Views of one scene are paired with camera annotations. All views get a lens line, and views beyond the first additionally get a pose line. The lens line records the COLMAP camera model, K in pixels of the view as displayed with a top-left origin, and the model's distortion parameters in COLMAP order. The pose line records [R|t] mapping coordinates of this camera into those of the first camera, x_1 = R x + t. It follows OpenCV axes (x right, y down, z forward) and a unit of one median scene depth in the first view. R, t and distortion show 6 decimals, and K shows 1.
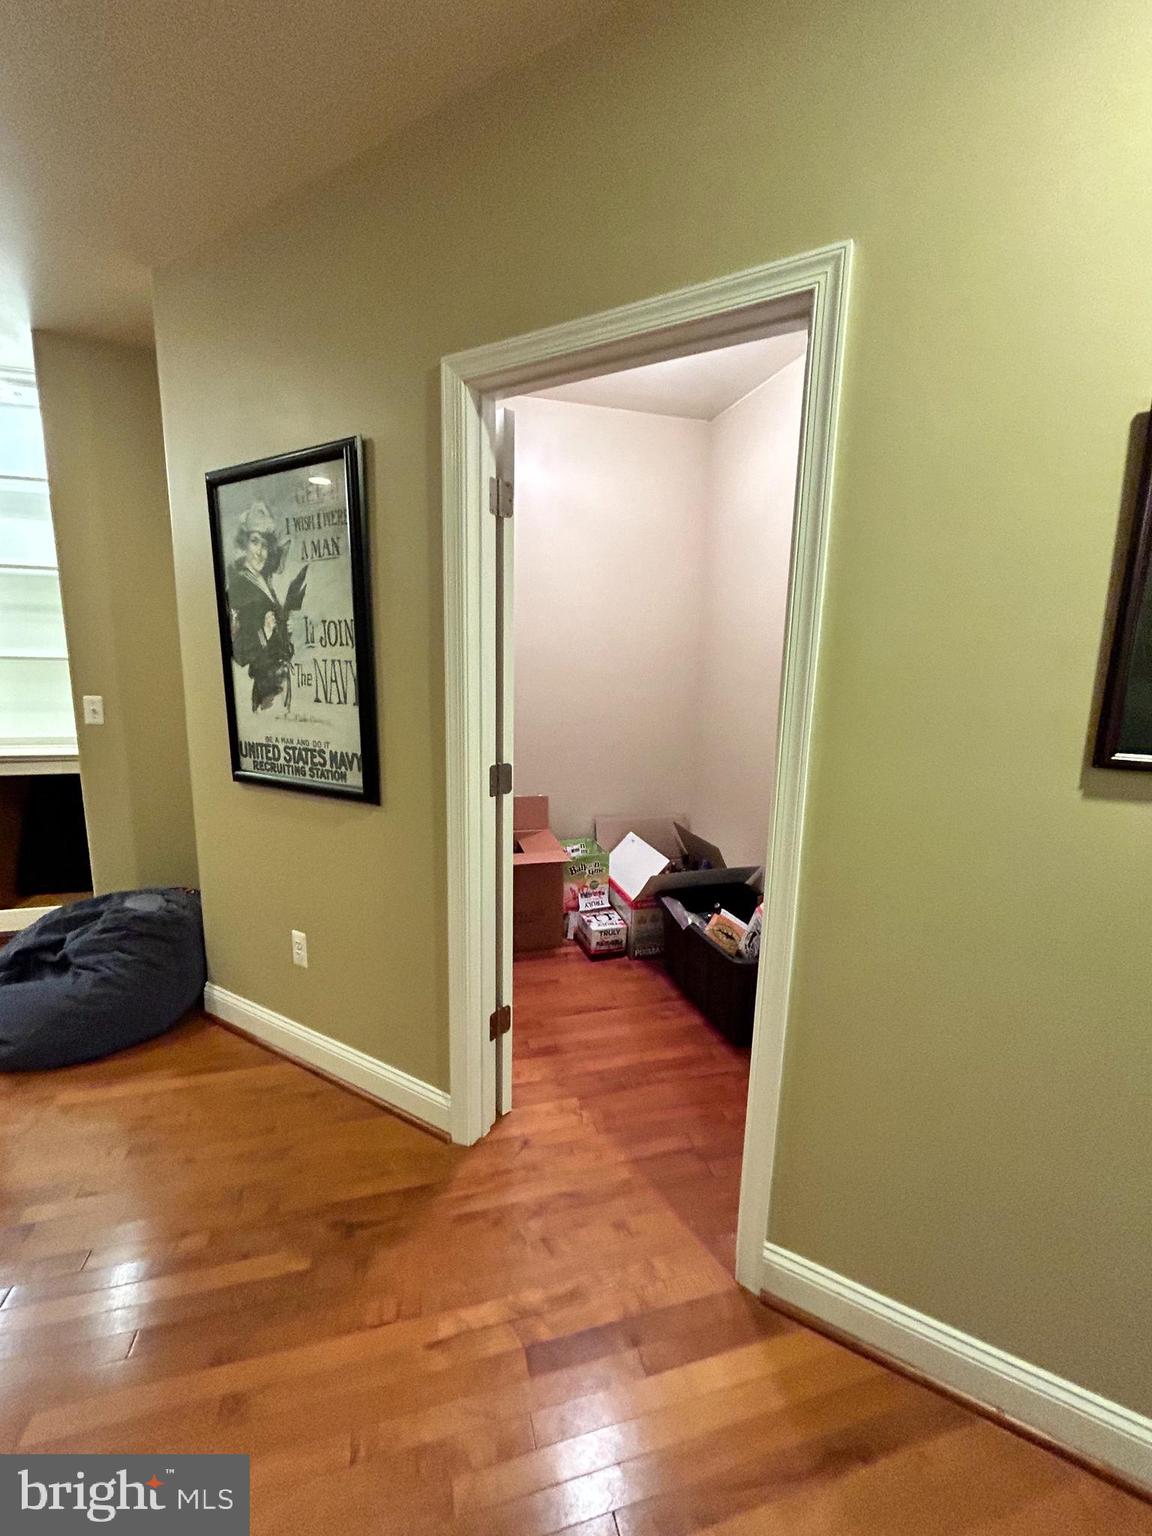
lens RADIAL K [[620.8, 0, 579.0], [0, 620.8, 764.7], [0, 0, 1]] dist [-0.001563, 0.000852]
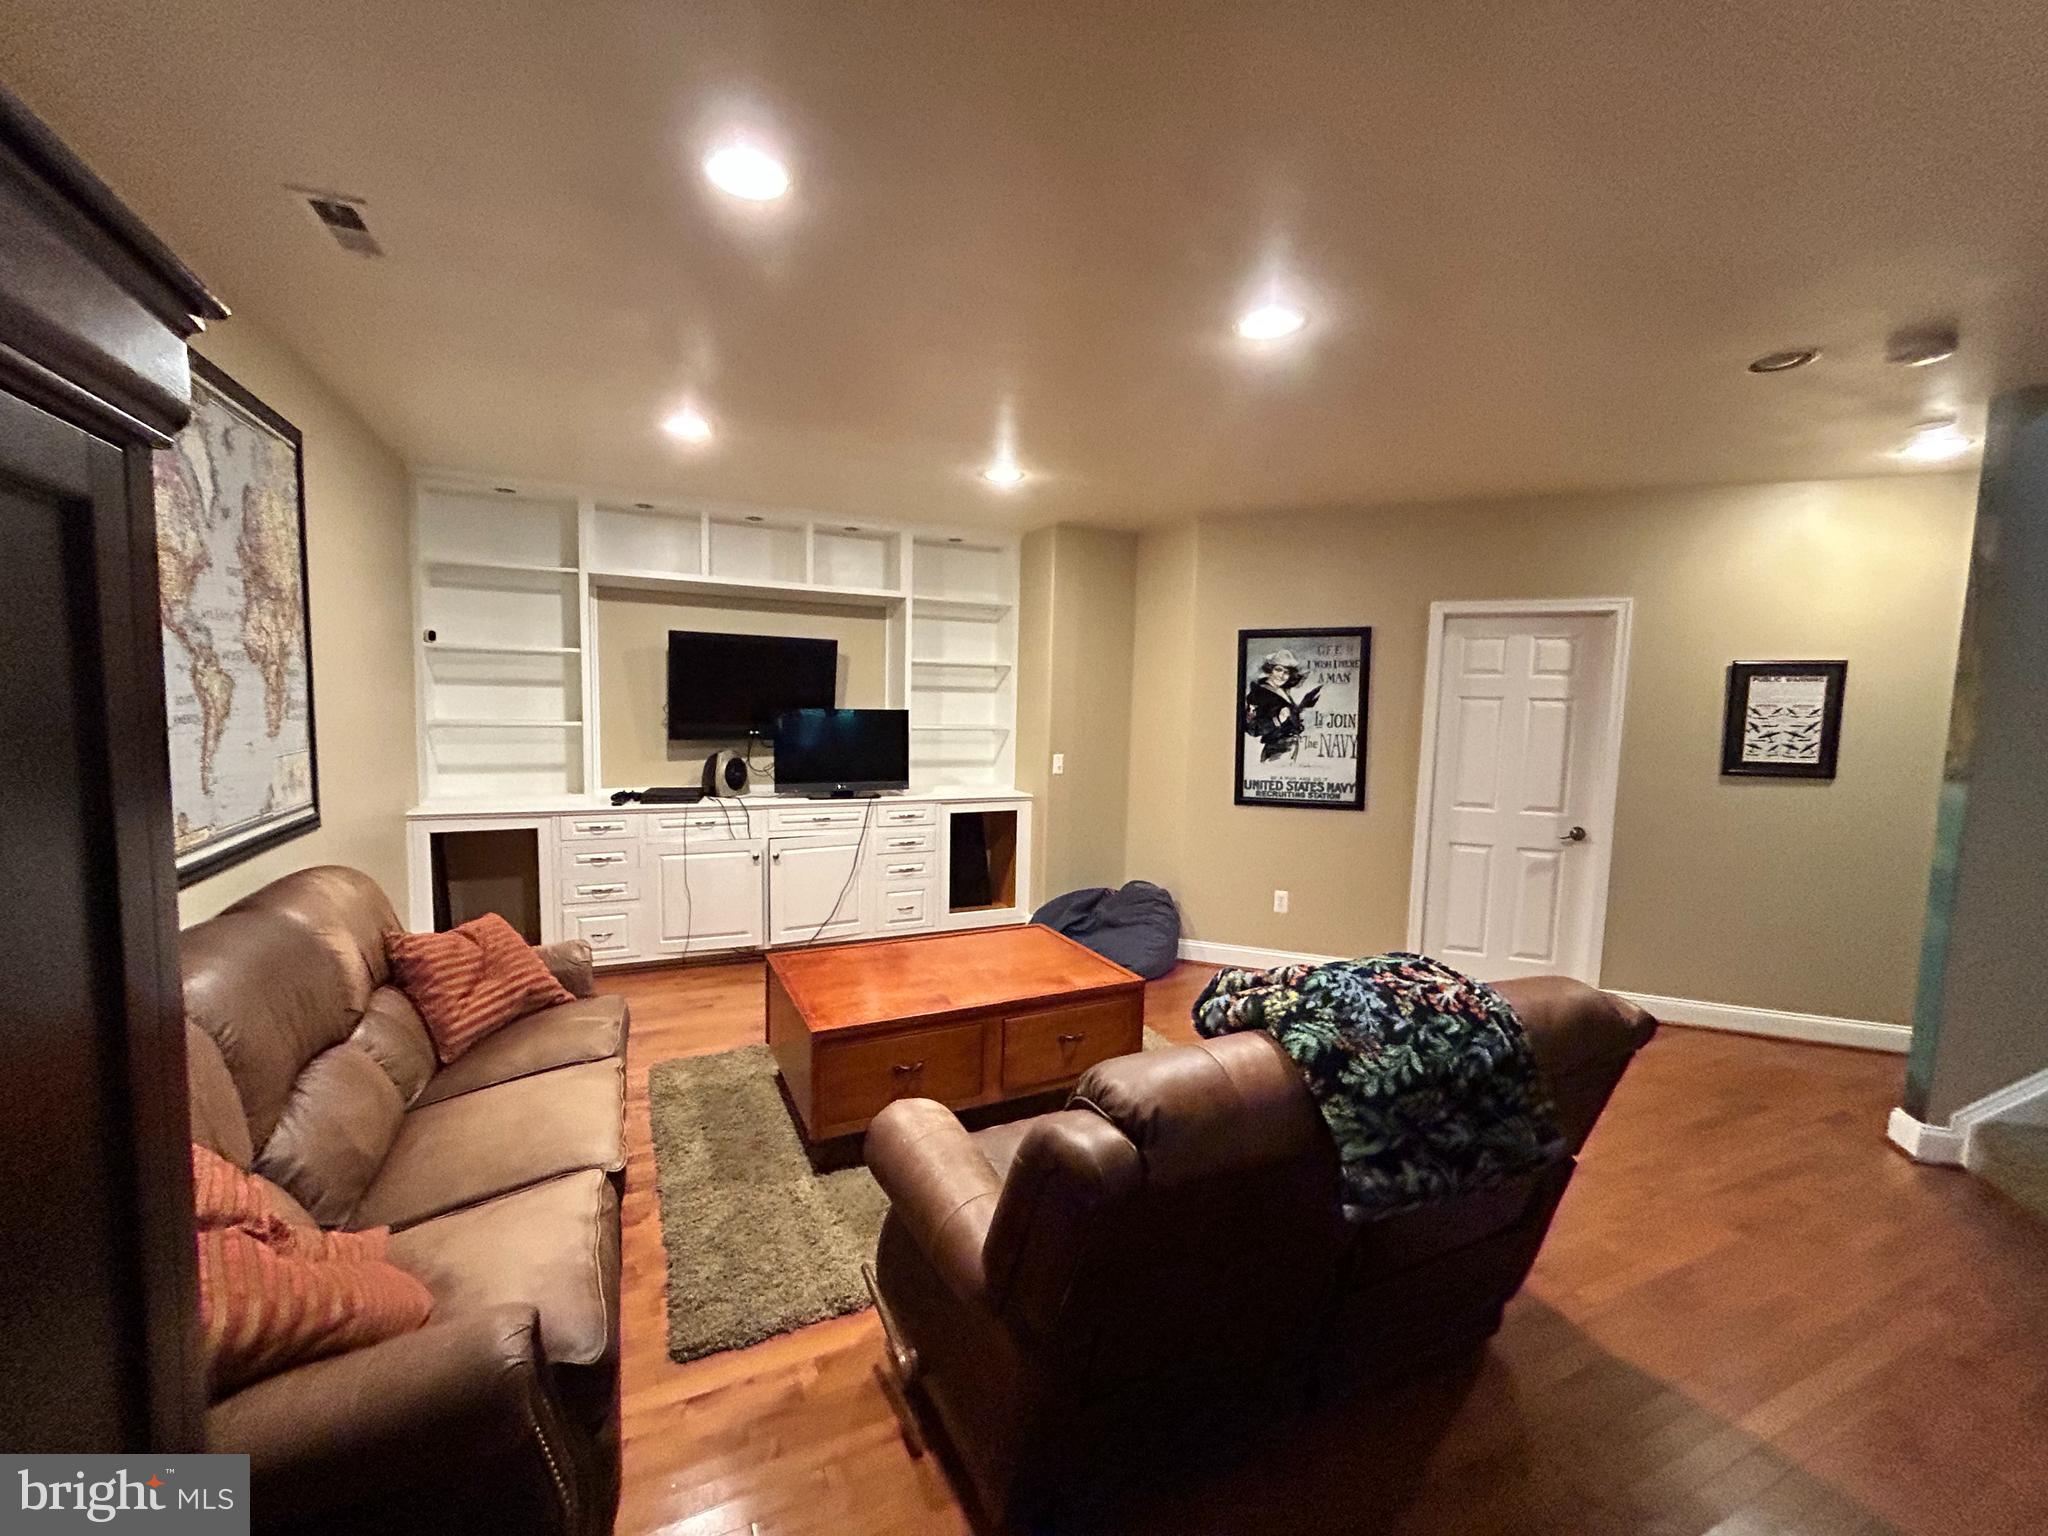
lens RADIAL K [[827.8, 0, 1021.5], [0, 827.8, 767.9], [0, 0, 1]] dist [-0.001563, 0.000852]
pose [[0.985767, -0.011626, 0.167715, -1.712492], [0.026036, 0.996127, -0.083978, 0.117218], [-0.166089, 0.087150, 0.982252, -1.276715]]
